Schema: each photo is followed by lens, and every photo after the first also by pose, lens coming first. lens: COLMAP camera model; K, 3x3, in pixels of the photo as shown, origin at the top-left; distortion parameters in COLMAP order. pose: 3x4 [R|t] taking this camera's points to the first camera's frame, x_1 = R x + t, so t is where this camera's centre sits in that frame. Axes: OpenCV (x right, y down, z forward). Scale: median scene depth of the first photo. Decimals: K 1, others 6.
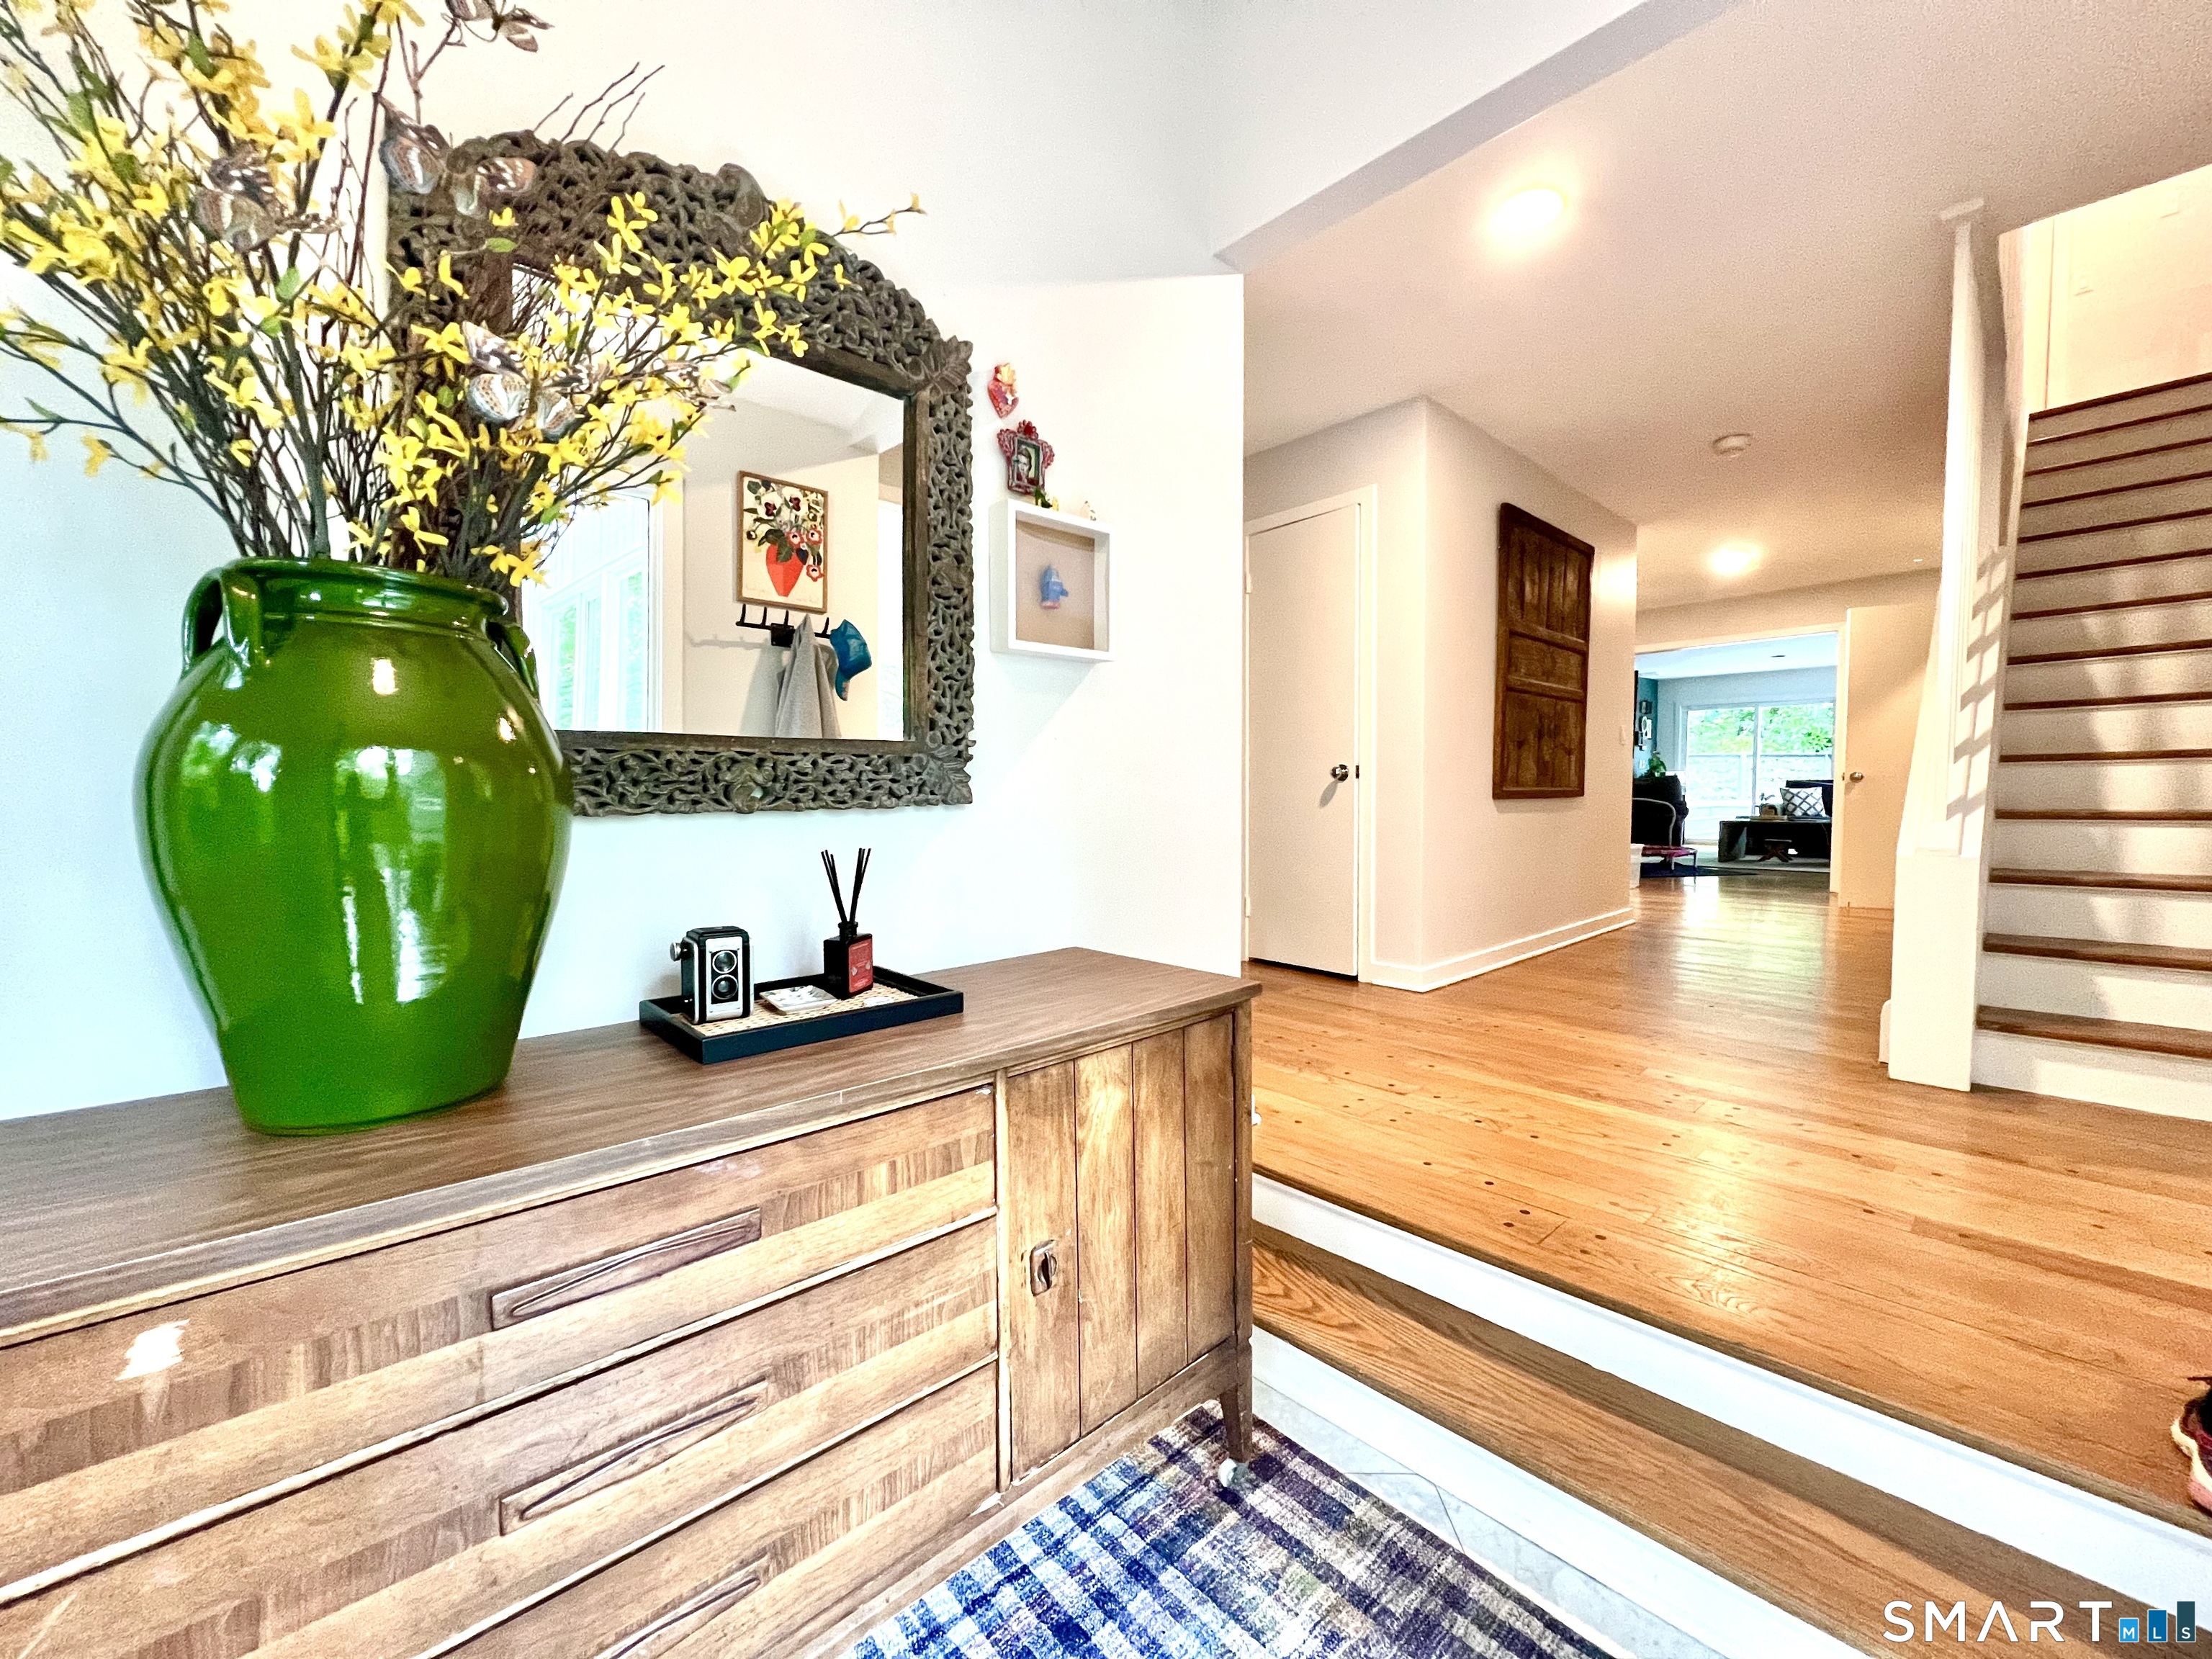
lens RADIAL K [[891.1, 0, 1108.1], [0, 891.1, 828.6], [0, 0, 1]] dist [0.002271, 0.000117]
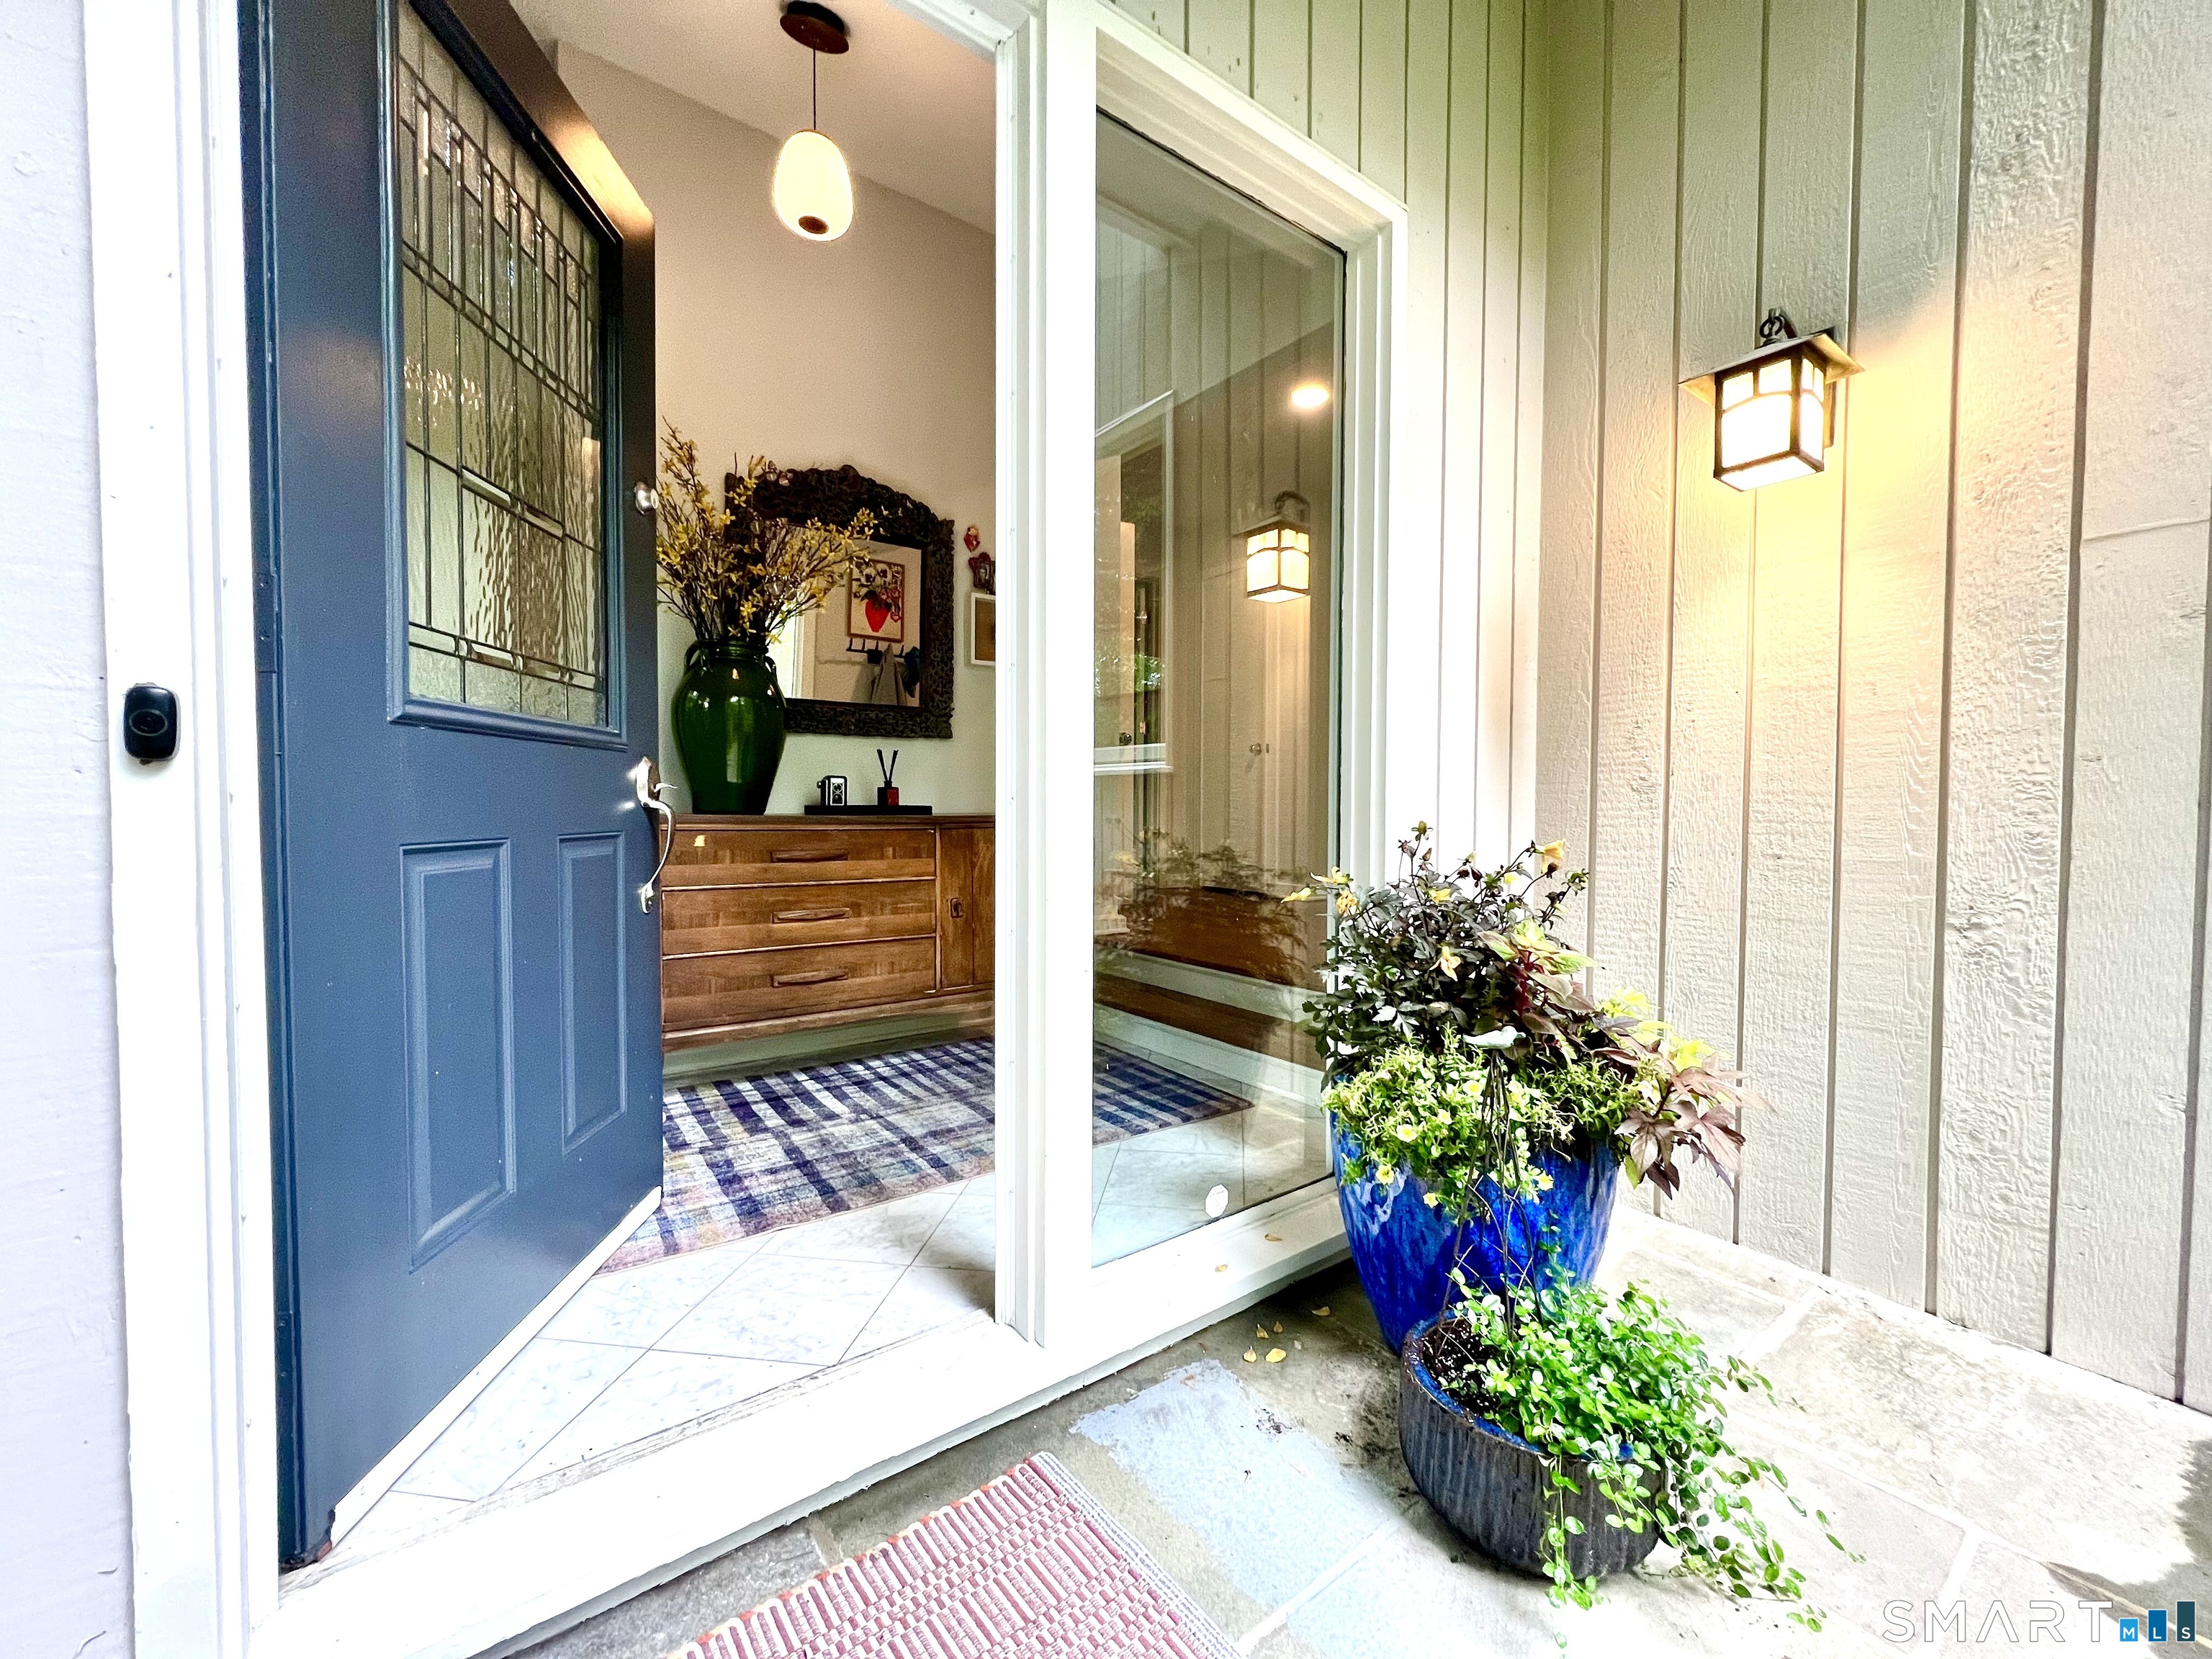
lens RADIAL K [[891.1, 0, 1105.8], [0, 891.1, 829.2], [0, 0, 1]] dist [0.002271, 0.000117]
pose [[0.993556, 0.012403, -0.112660, 0.441350], [-0.013979, 0.999815, -0.013211, 0.207477], [0.112476, 0.014701, 0.993546, -1.026808]]
